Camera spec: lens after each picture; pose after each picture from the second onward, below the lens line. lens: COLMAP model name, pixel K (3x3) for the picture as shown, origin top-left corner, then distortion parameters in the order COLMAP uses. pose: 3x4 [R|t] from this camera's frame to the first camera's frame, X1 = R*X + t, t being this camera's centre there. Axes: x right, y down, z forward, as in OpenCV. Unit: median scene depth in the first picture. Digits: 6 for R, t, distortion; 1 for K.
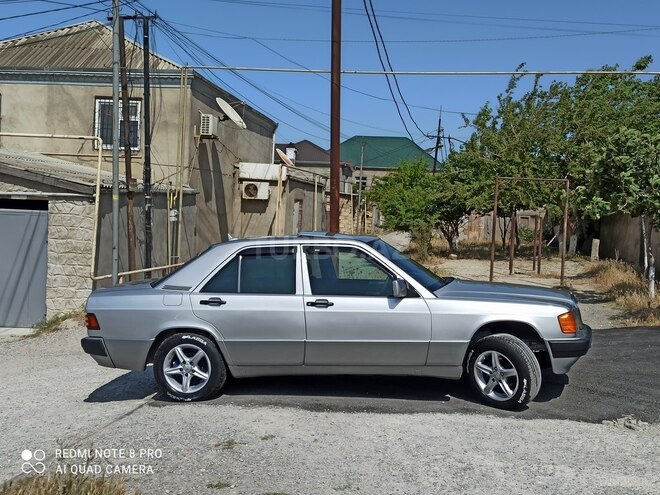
lens RADIAL K [[887.9, 0, 330.0], [0, 887.9, 247.5], [0, 0, 1]] dist [0.019327, -0.044472]
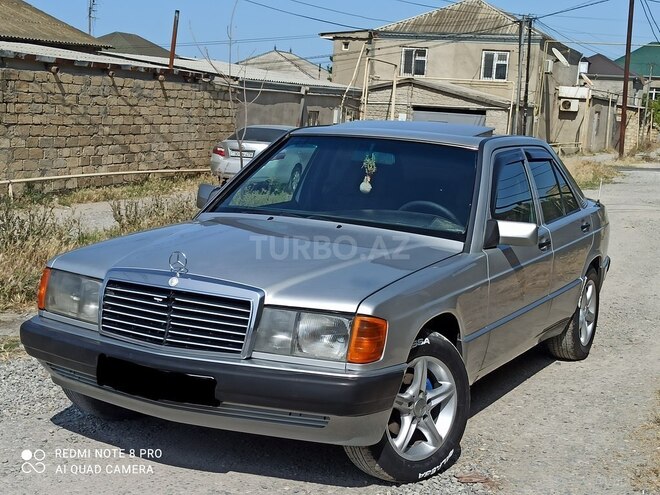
lens RADIAL K [[887.9, 0, 330.0], [0, 887.9, 247.5], [0, 0, 1]] dist [0.019327, -0.044472]
pose [[0.952278, 0.063748, -0.298500, -0.004935], [-0.033376, 0.993831, 0.105768, 0.030187], [0.303401, -0.090758, 0.948531, -0.579268]]
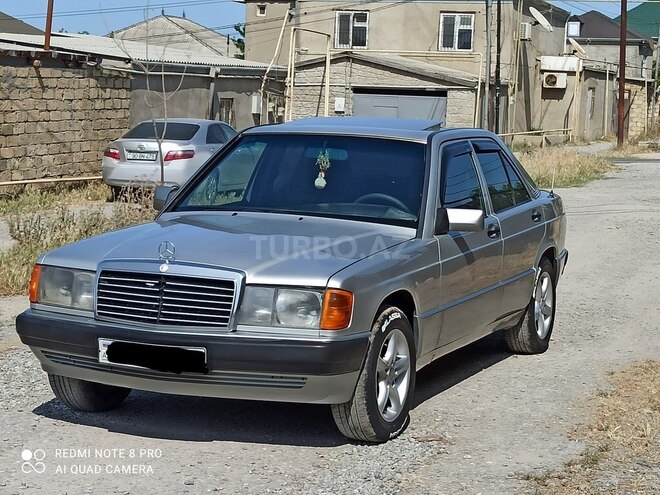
lens RADIAL K [[1217.1, 0, 330.0], [0, 1217.1, 247.5], [0, 0, 1]] dist [-0.012467, -0.057563]
pose [[0.972516, 0.022439, -0.231750, 0.003298], [-0.004314, 0.996911, 0.078423, 0.030216], [0.232794, -0.075268, 0.969609, -0.624371]]
